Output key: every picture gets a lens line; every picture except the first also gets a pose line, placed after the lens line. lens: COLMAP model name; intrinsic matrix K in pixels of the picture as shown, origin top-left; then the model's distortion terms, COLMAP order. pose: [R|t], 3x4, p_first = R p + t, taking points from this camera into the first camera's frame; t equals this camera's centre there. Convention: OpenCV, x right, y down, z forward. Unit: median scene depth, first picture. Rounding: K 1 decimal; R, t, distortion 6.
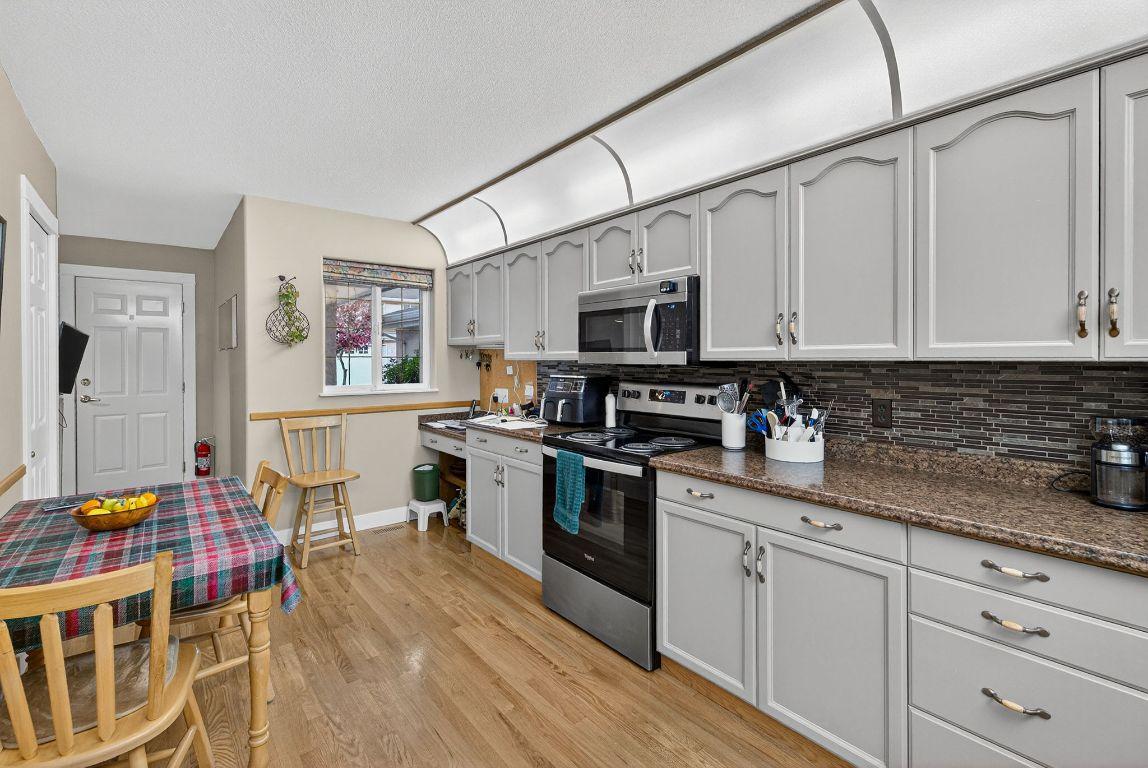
lens RADIAL K [[511.6, 0, 576.4], [0, 511.6, 359.4], [0, 0, 1]] dist [0.009274, -0.000079]
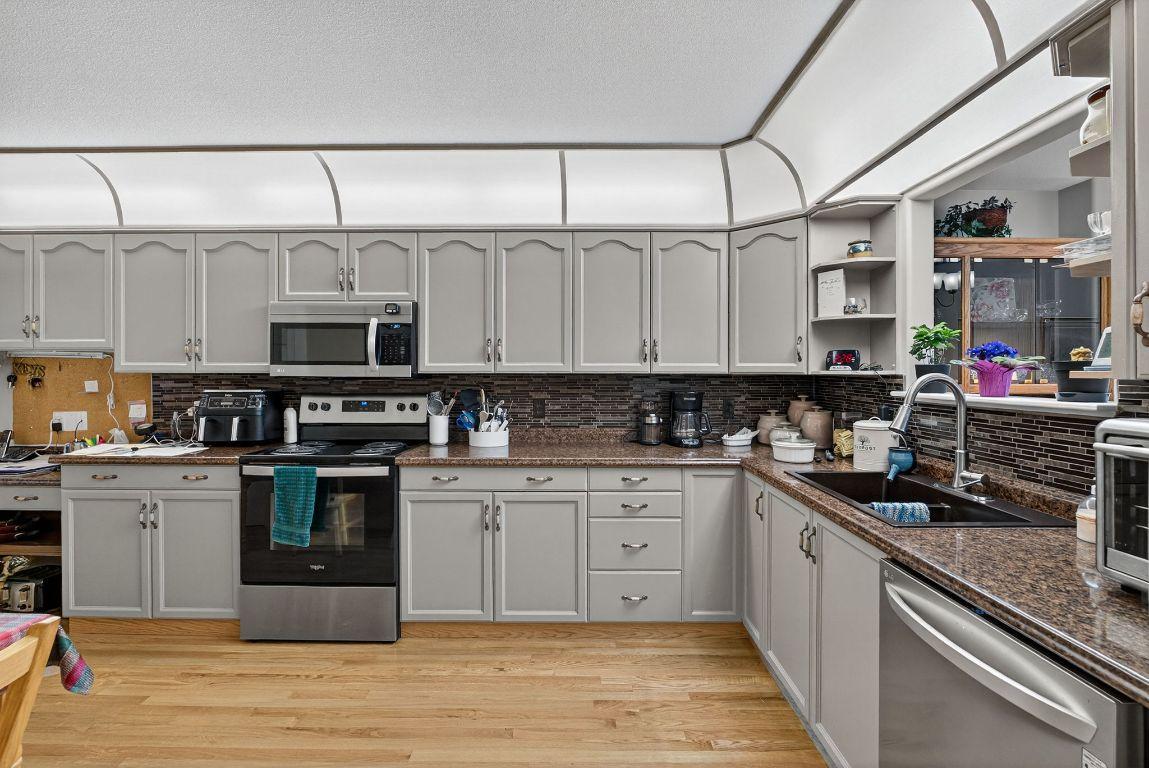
lens RADIAL K [[529.9, 0, 572.6], [0, 529.9, 371.7], [0, 0, 1]] dist [-0.001149, -0.000115]
pose [[0.638825, 0.001863, 0.769350, -0.486190], [-0.001595, 0.999998, -0.001097, -0.000793], [-0.769350, -0.000526, 0.638827, -0.066827]]
